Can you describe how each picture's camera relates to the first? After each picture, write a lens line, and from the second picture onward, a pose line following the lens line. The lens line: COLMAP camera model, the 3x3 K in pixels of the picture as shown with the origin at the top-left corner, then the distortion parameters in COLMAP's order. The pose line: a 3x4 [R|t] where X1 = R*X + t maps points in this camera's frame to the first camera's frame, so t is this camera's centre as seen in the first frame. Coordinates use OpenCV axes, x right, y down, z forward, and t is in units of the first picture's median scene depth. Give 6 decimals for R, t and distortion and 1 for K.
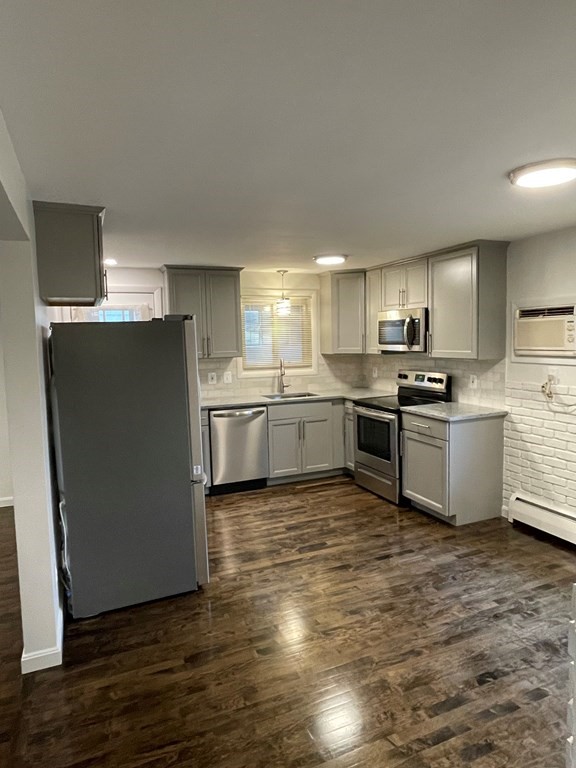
lens RADIAL K [[491.6, 0, 292.6], [0, 491.6, 375.9], [0, 0, 1]] dist [-0.007552, -0.001738]
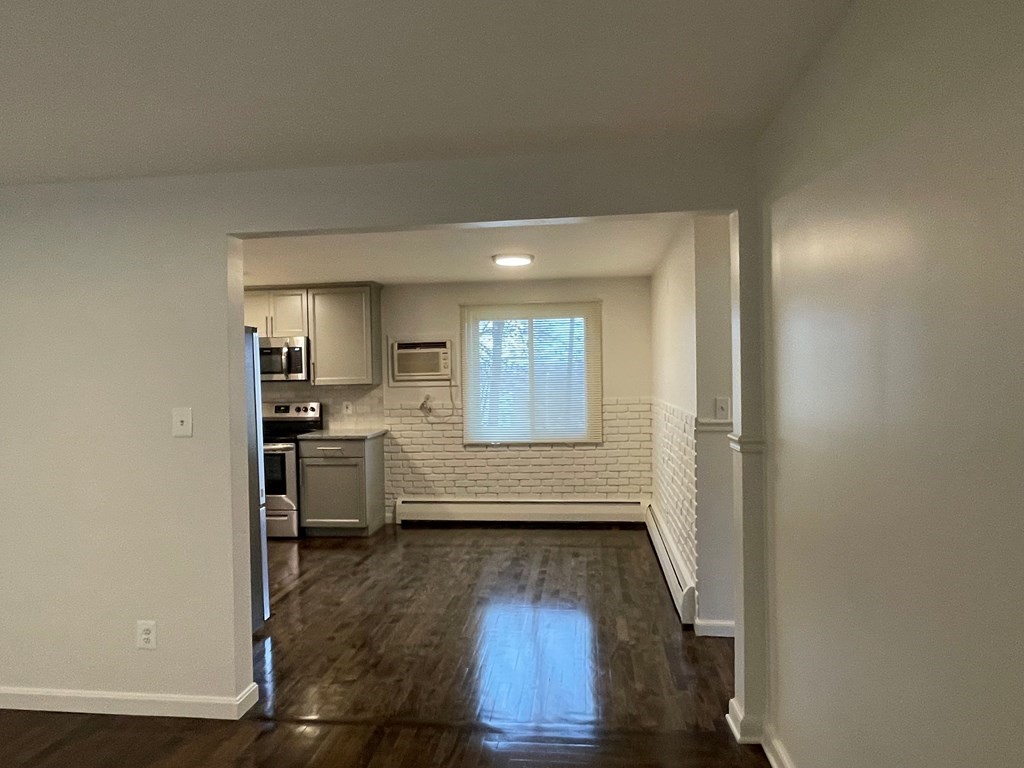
lens RADIAL K [[655.5, 0, 507.0], [0, 655.5, 389.5], [0, 0, 1]] dist [-0.007552, -0.001738]
pose [[0.505509, -0.007224, 0.862791, -0.698433], [0.077188, 0.996334, -0.036883, 0.052641], [-0.859362, 0.085242, 0.504213, -0.029841]]
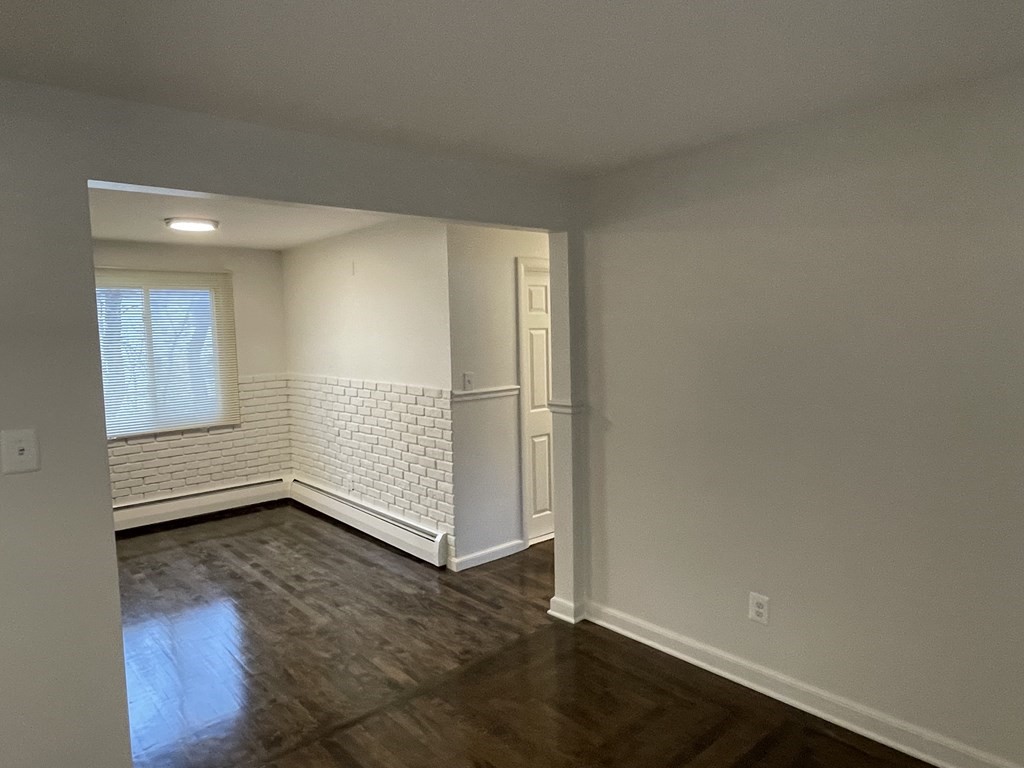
lens RADIAL K [[659.4, 0, 513.0], [0, 659.4, 381.7], [0, 0, 1]] dist [0.001800, -0.001210]
pose [[-0.315588, -0.050193, 0.947568, -0.820866], [0.107312, 0.990306, 0.088197, -0.011488], [-0.942809, 0.129520, -0.307142, 0.380617]]
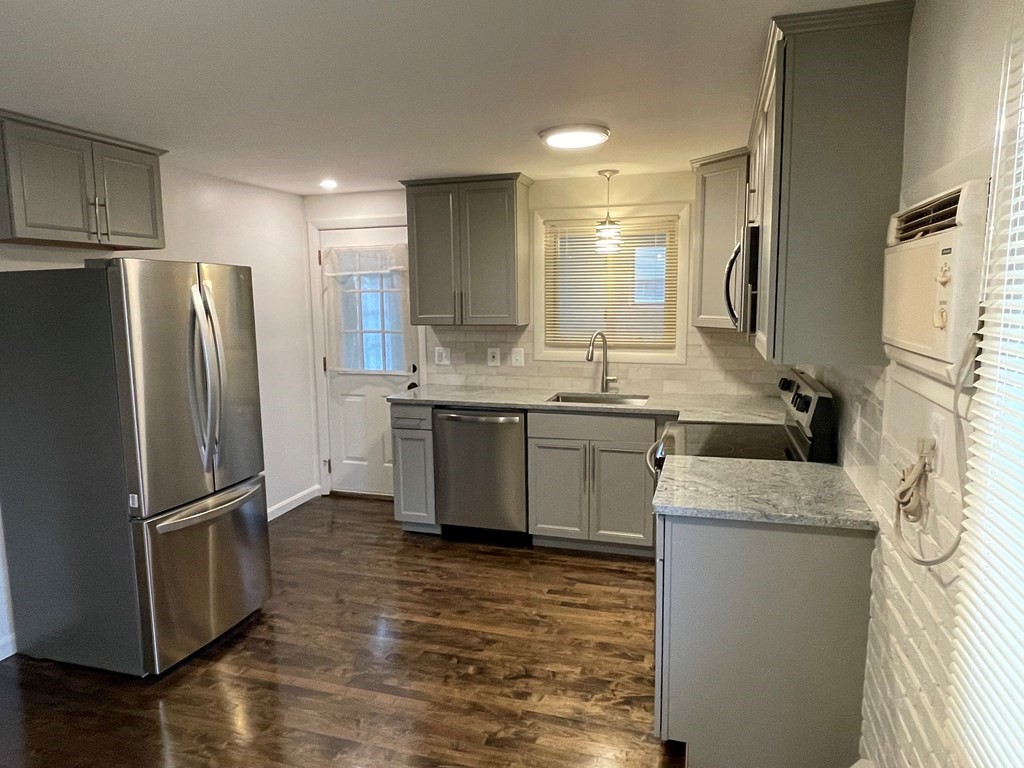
lens RADIAL K [[655.5, 0, 512.5], [0, 655.5, 379.8], [0, 0, 1]] dist [-0.007552, -0.001738]
pose [[0.758834, 0.098190, -0.643840, 0.488017], [-0.058468, 0.994849, 0.082810, -0.045035], [0.648654, -0.025195, 0.760666, 0.455600]]
